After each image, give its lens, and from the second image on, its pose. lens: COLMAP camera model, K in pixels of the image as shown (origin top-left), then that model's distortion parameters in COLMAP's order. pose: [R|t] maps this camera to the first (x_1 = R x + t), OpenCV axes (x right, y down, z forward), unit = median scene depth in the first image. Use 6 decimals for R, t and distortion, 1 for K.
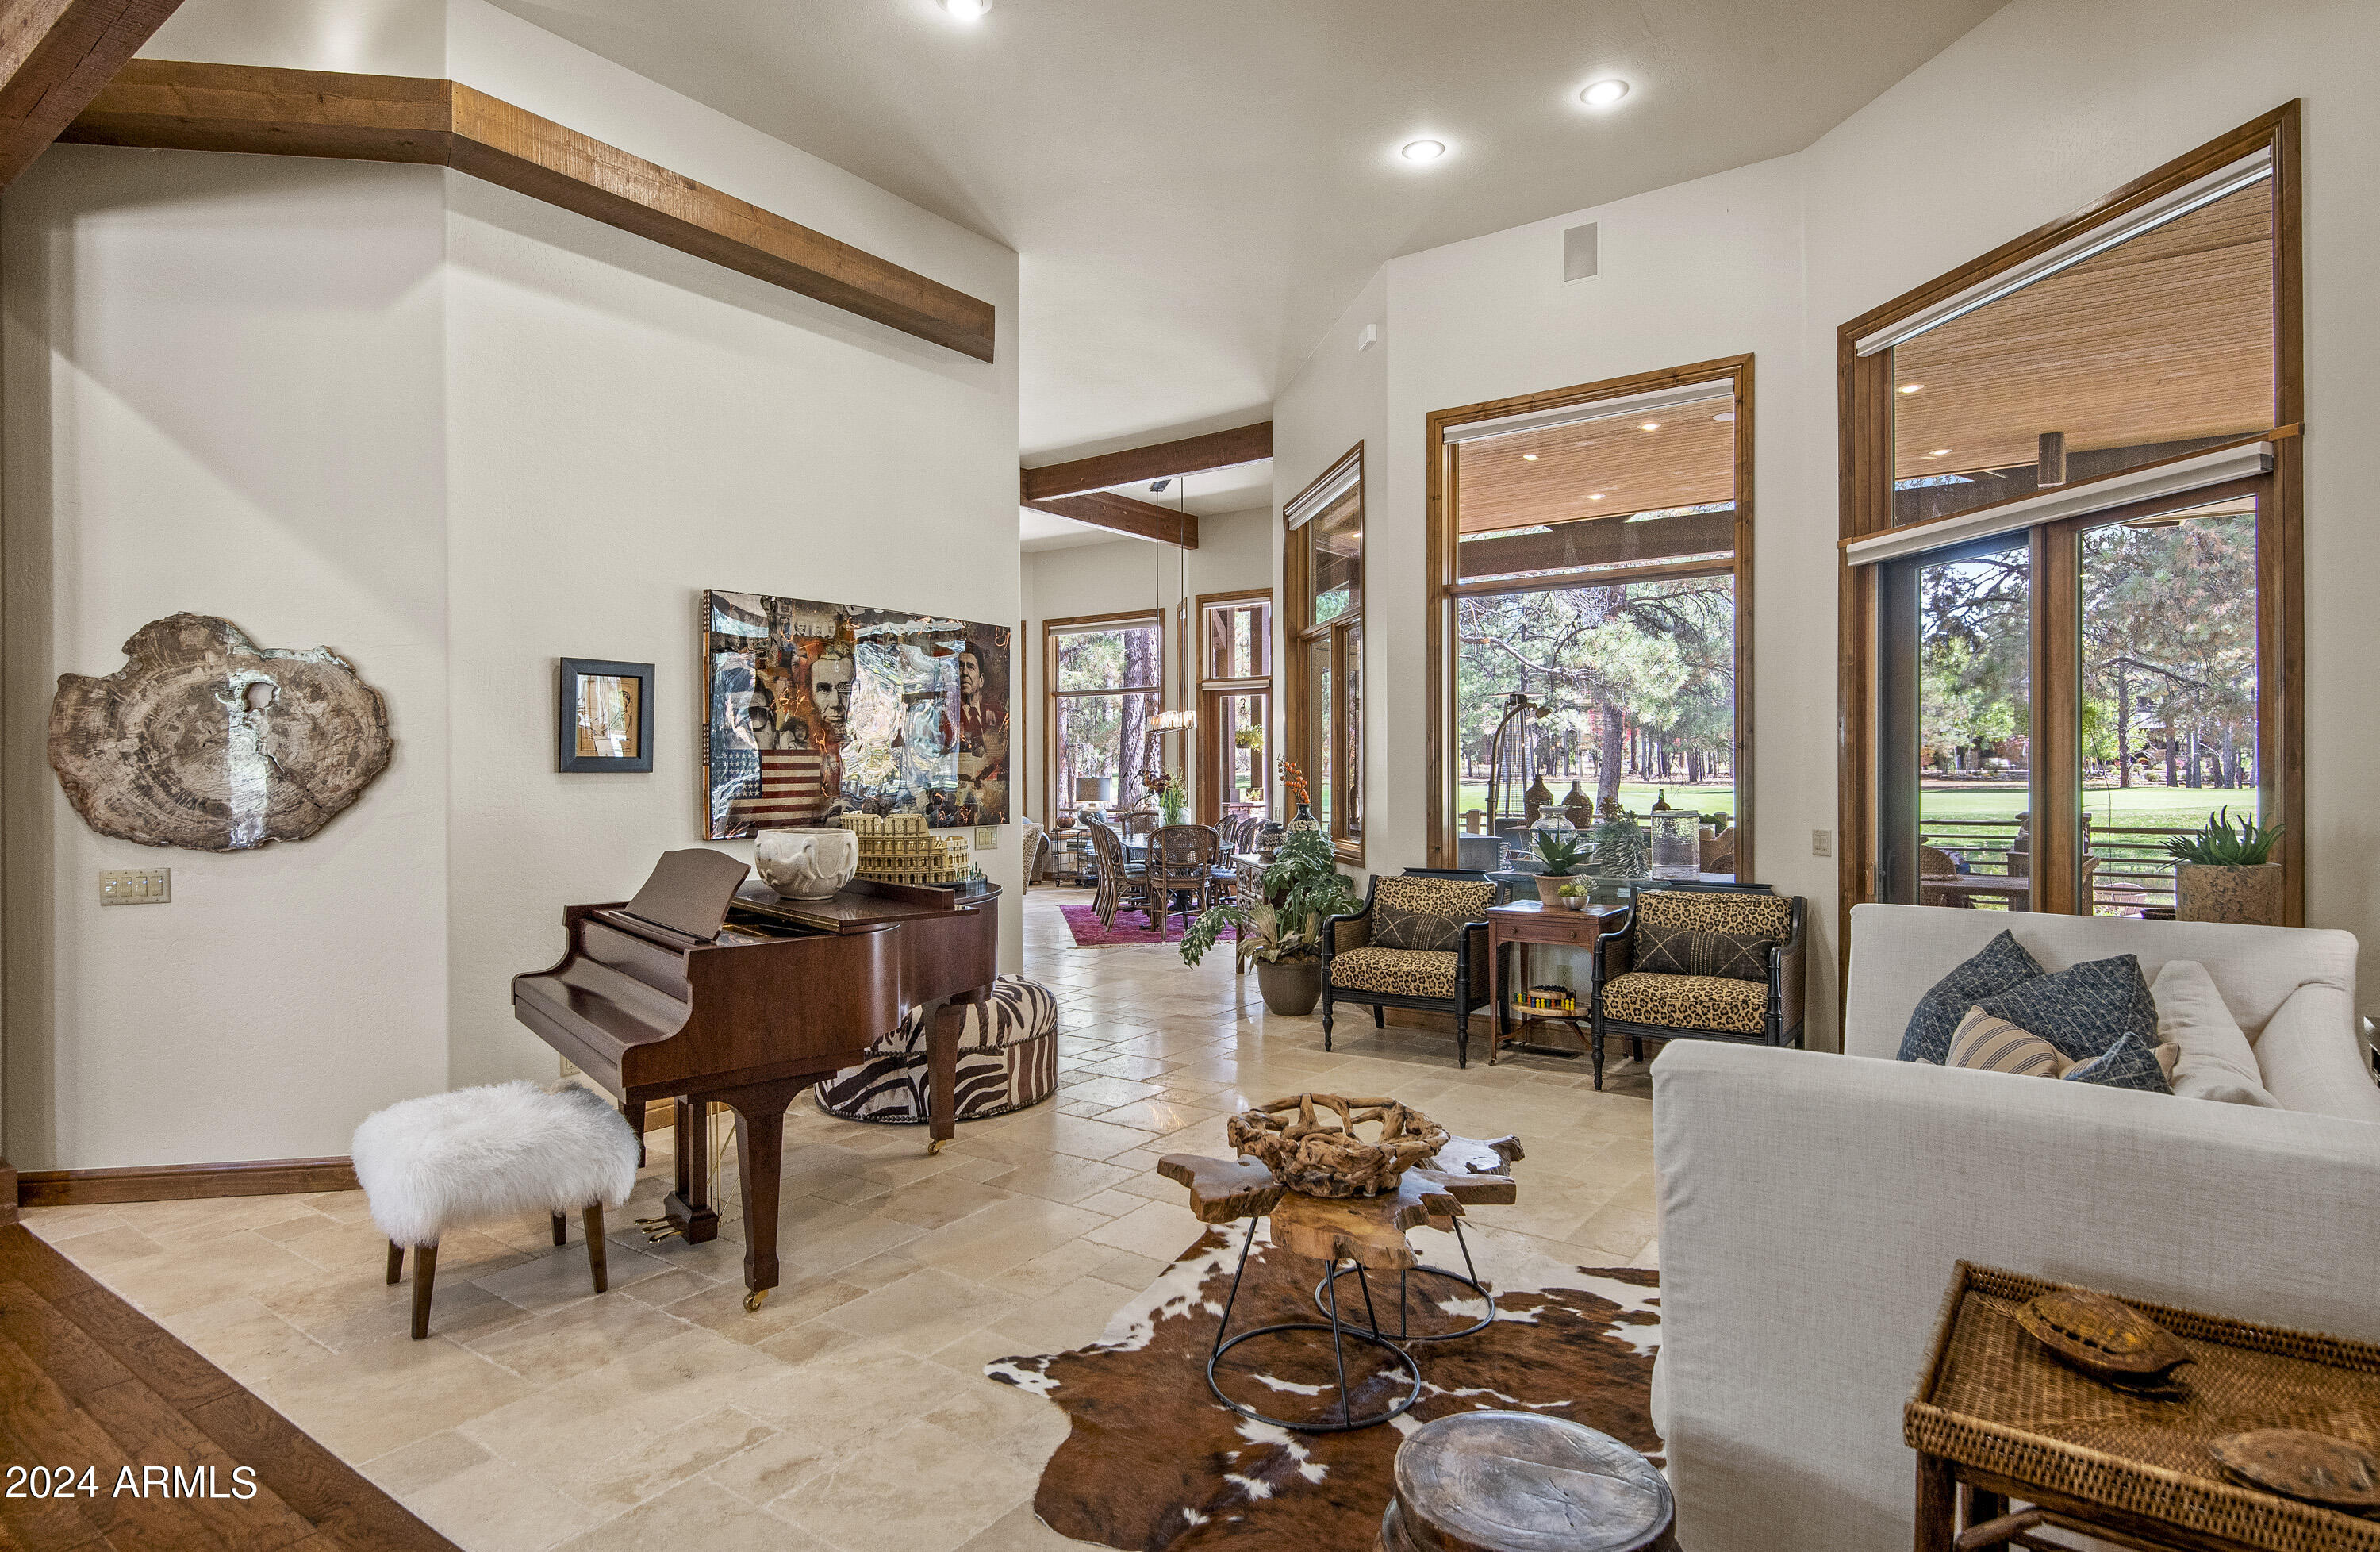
lens RADIAL K [[1264.6, 0, 1185.3], [0, 1264.6, 769.0], [0, 0, 1]] dist [0.002702, 0.000125]
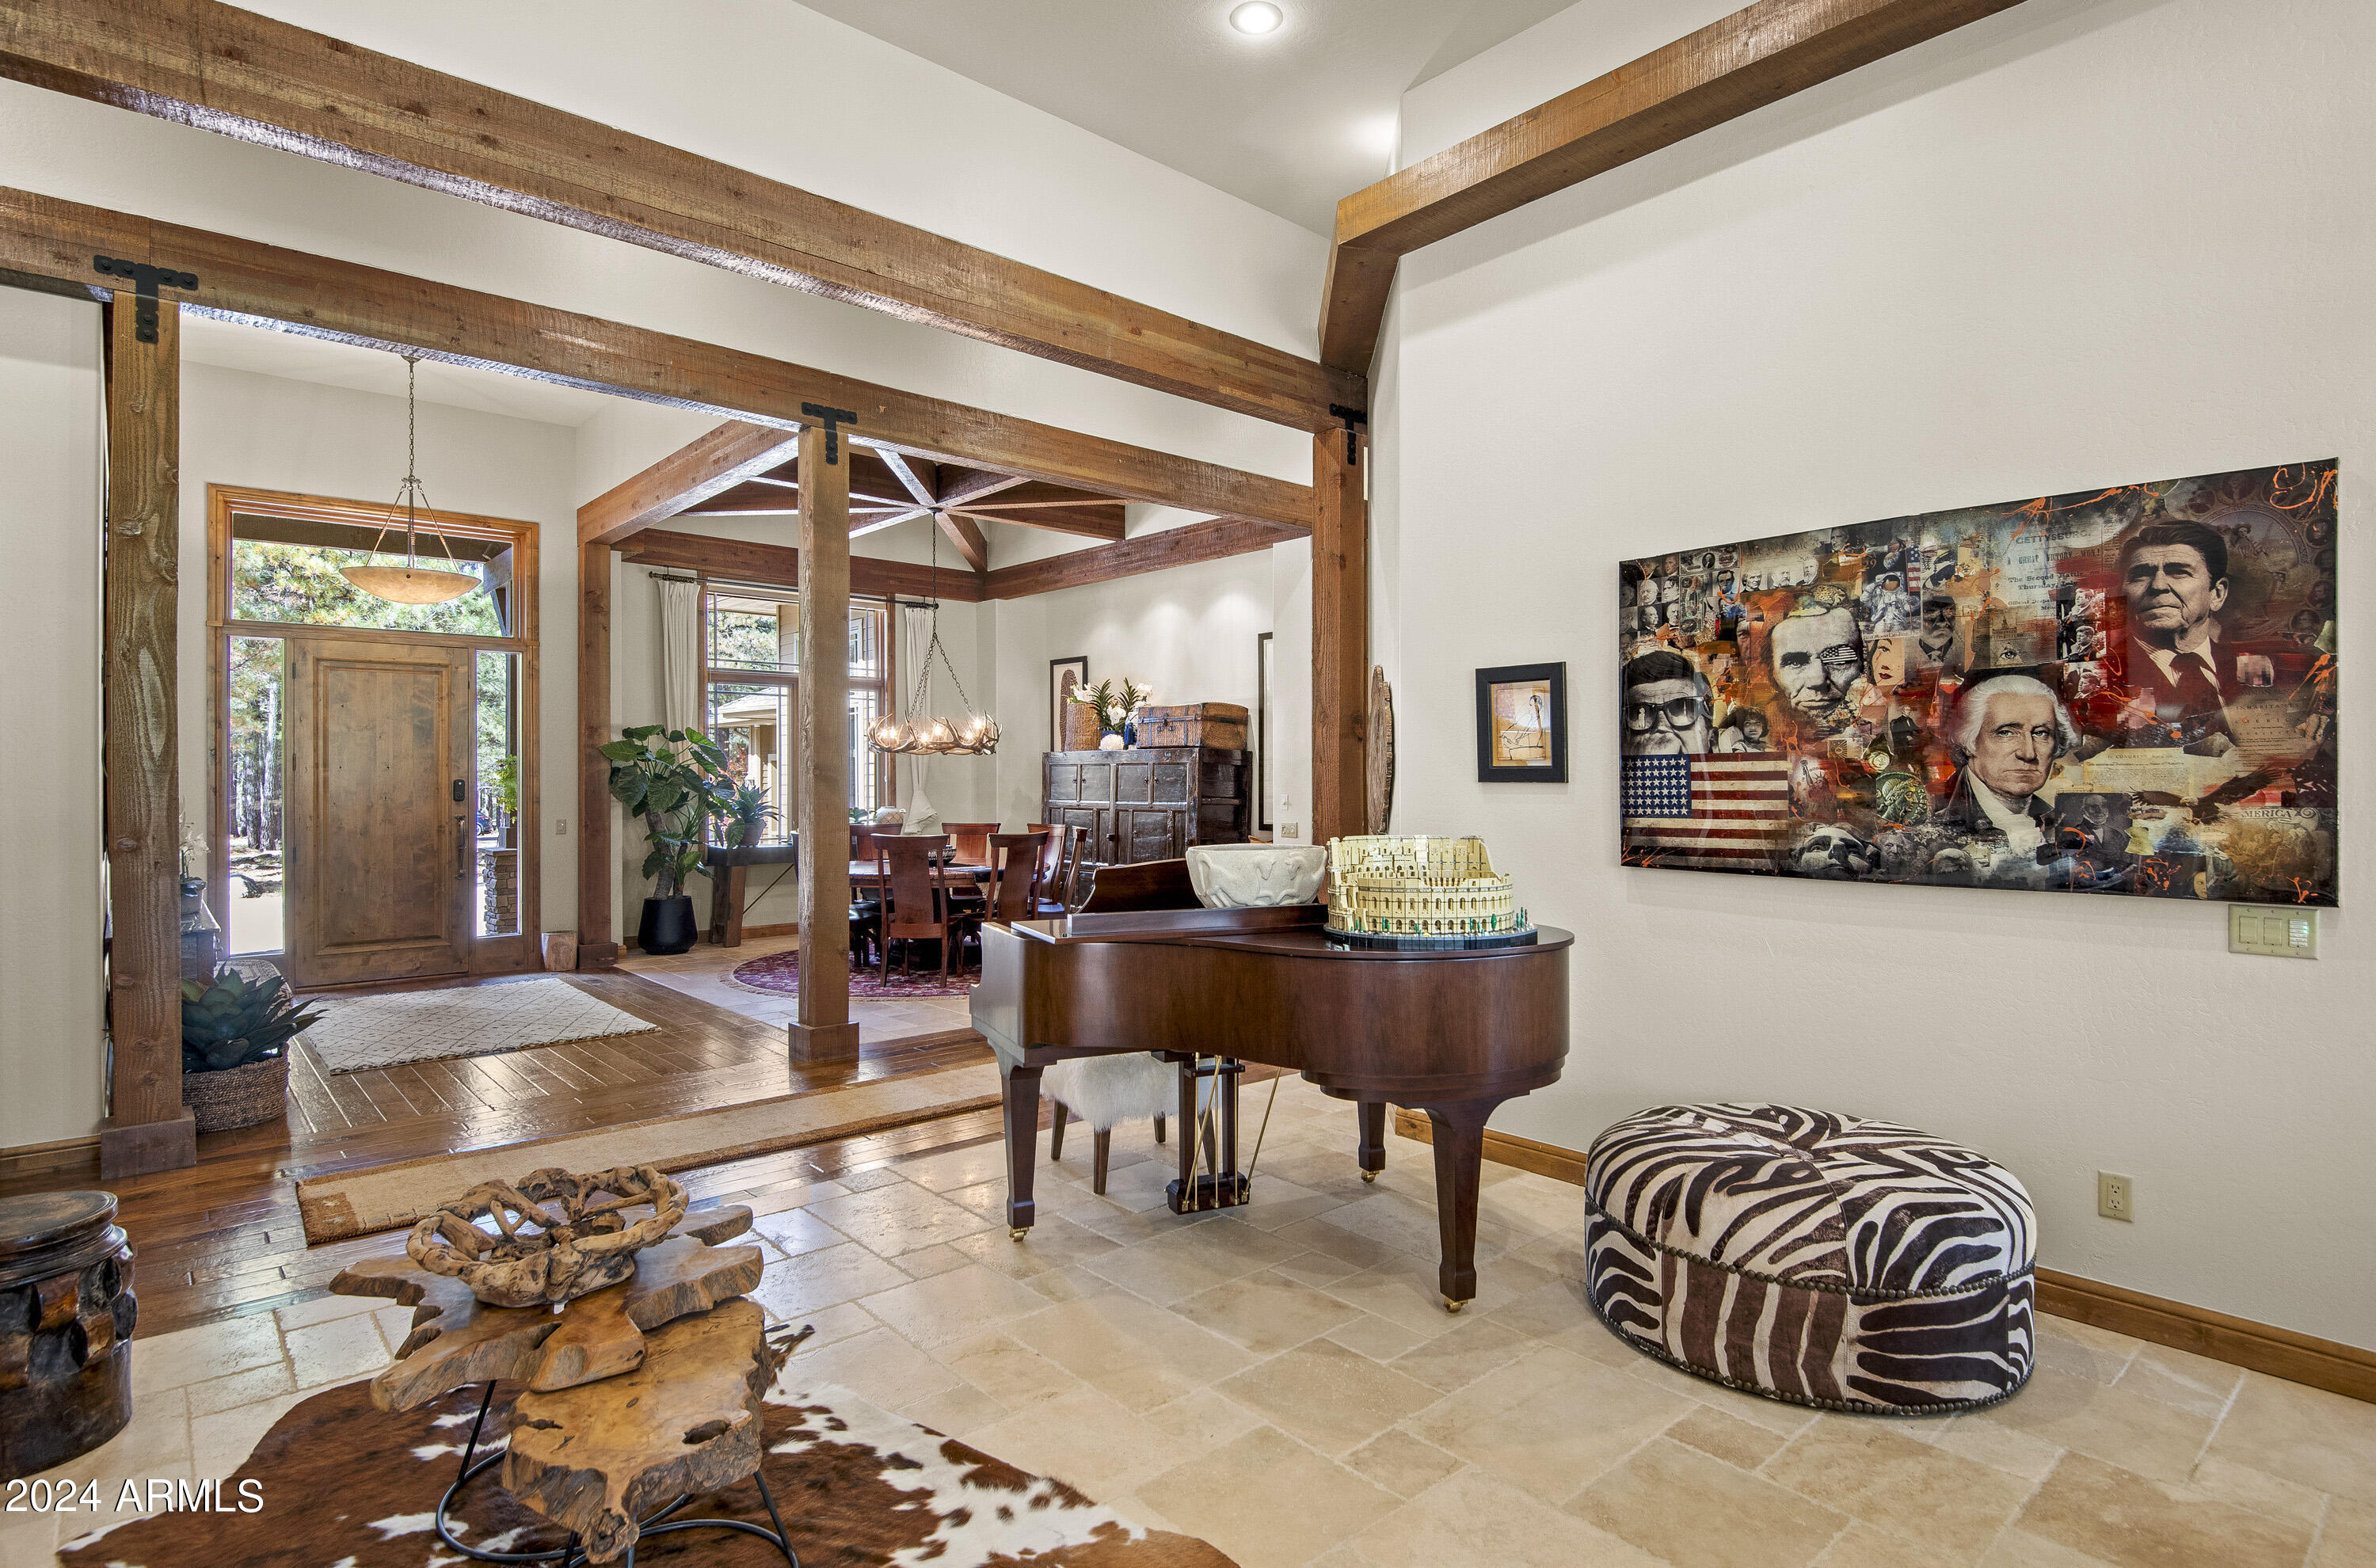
lens RADIAL K [[1196.6, 0, 1179.5], [0, 1196.6, 784.1], [0, 0, 1]] dist [0.005893, 0.000046]
pose [[-0.231868, 0.011081, -0.972684, 0.471300], [0.002103, 0.999938, 0.010891, -0.006070], [0.972745, 0.000480, -0.231877, 0.938970]]
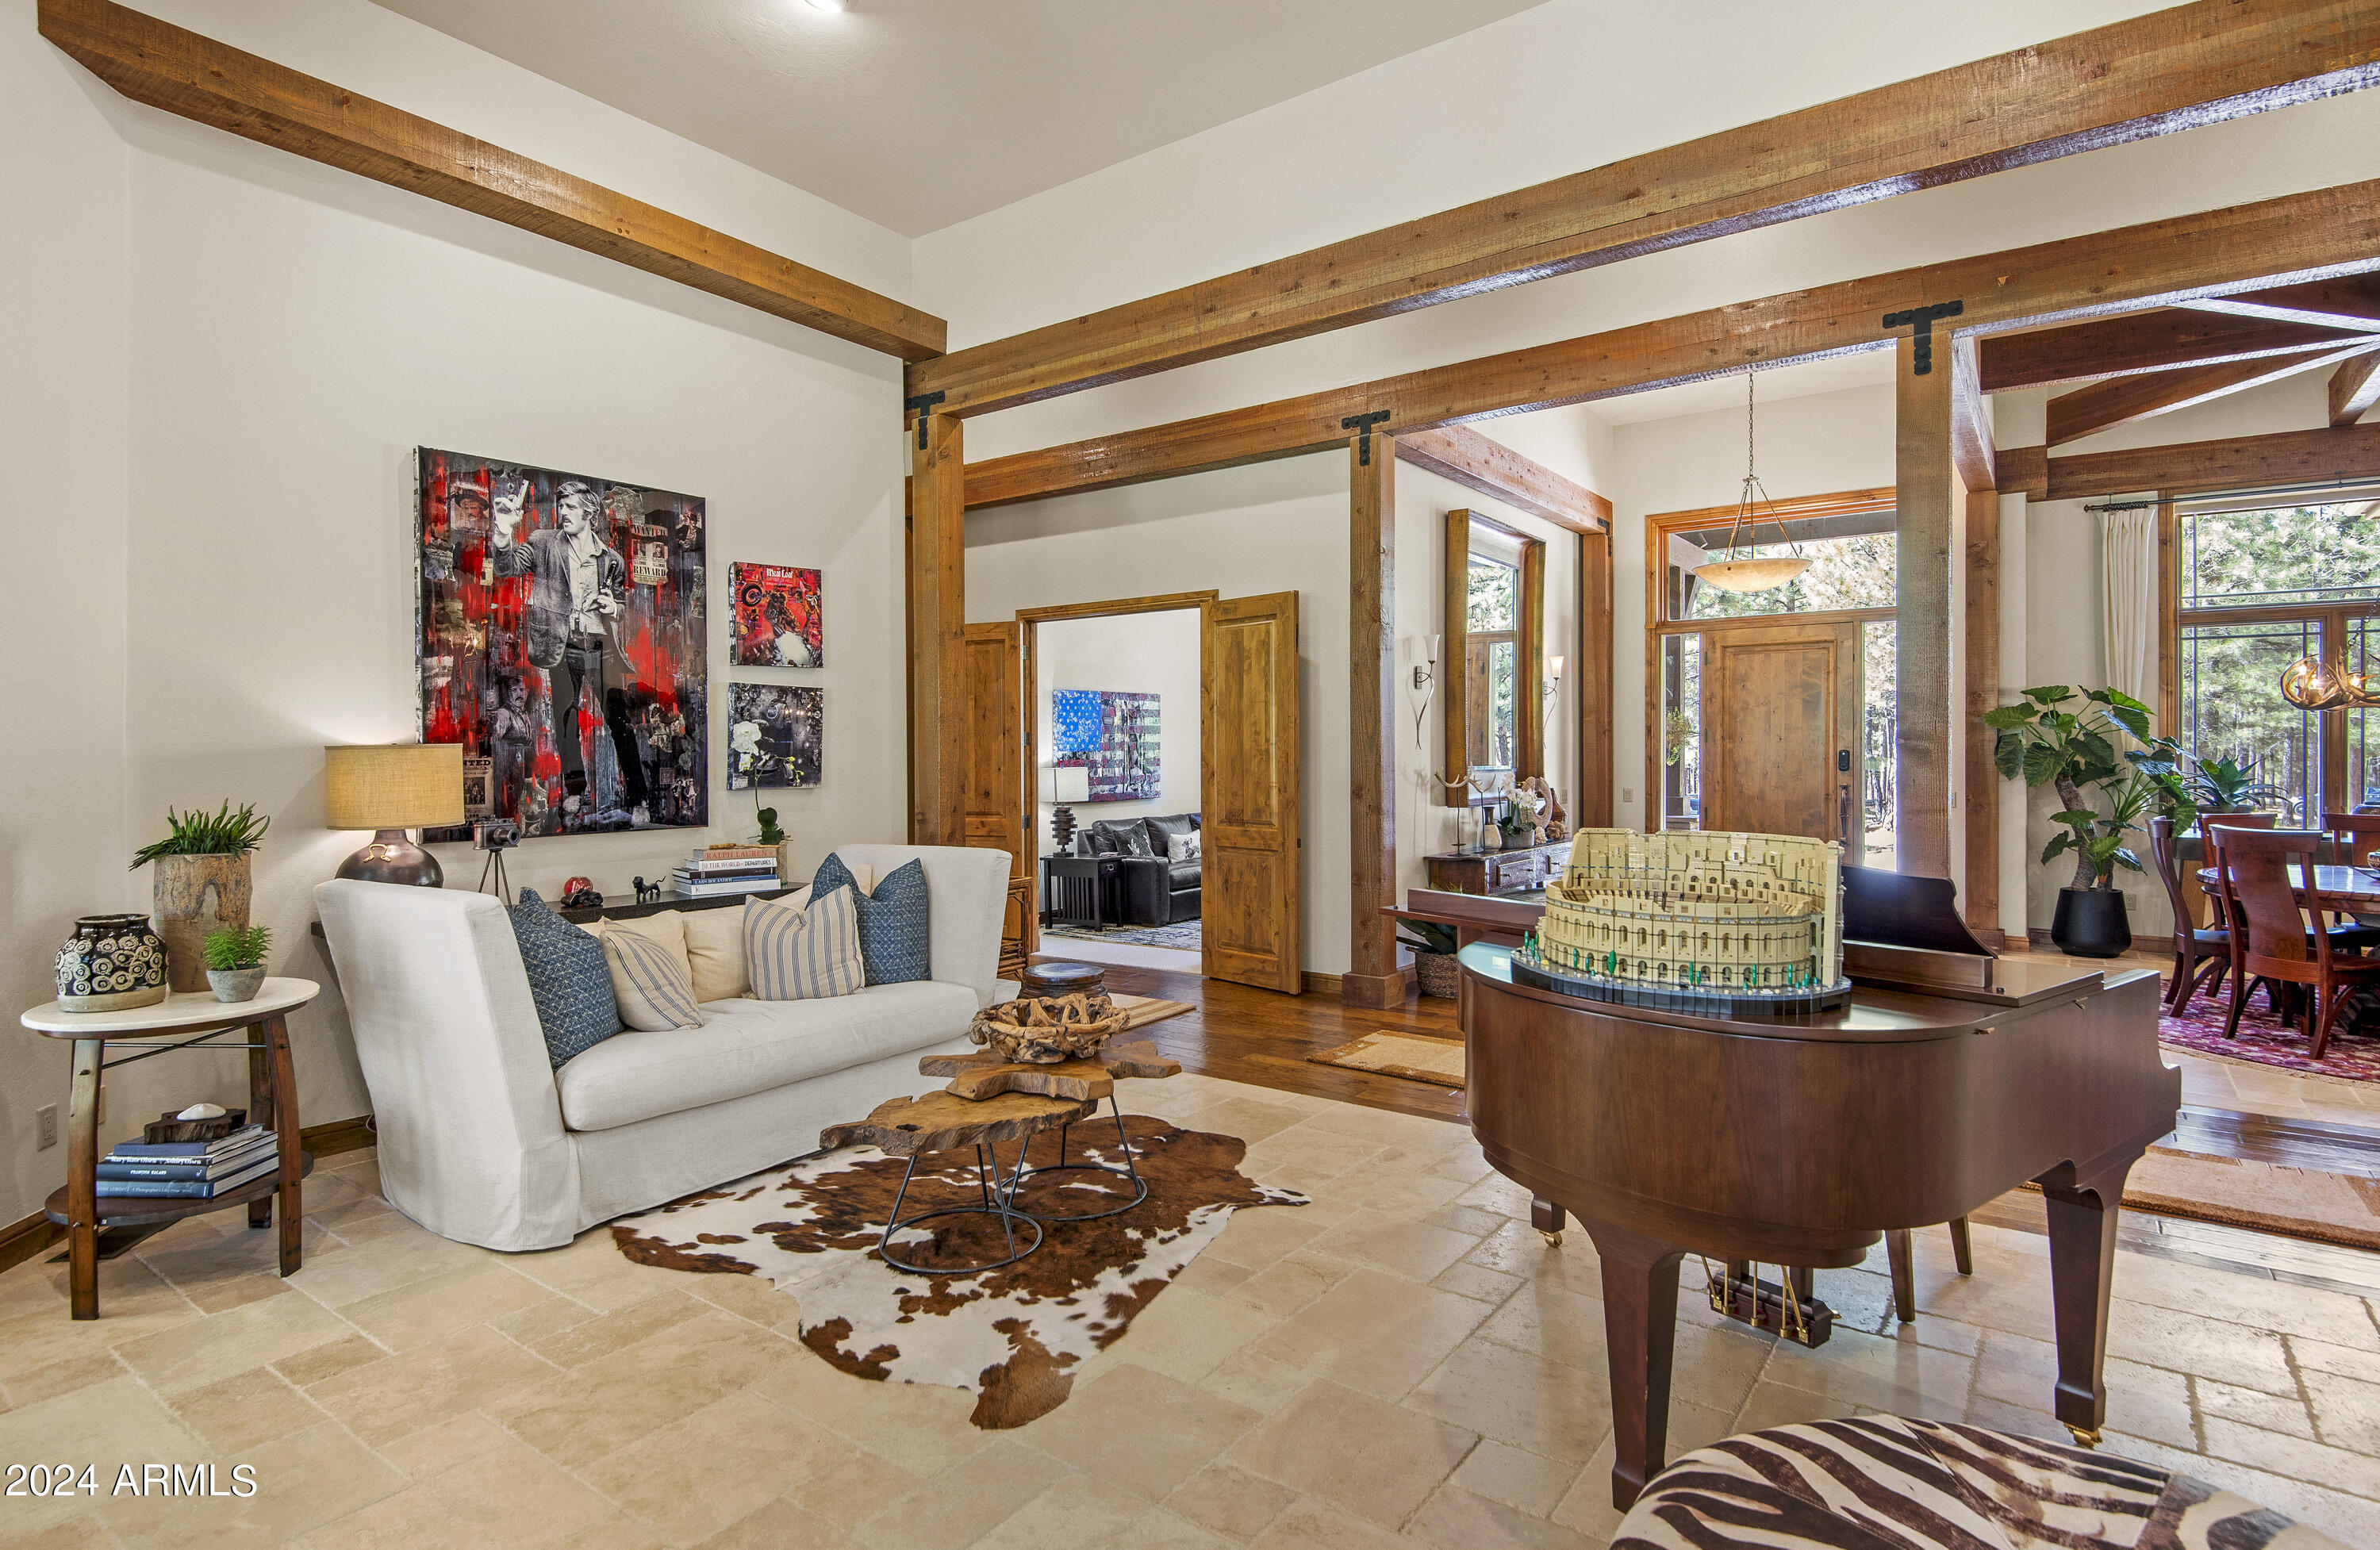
lens RADIAL K [[1217.8, 0, 1183.7], [0, 1217.8, 765.5], [0, 0, 1]] dist [-0.005691, -0.002449]
pose [[-0.999945, 0.009080, 0.005263, -0.020431], [0.009141, 0.999891, 0.011602, -0.002414], [-0.005157, 0.011650, -0.999919, 1.373125]]
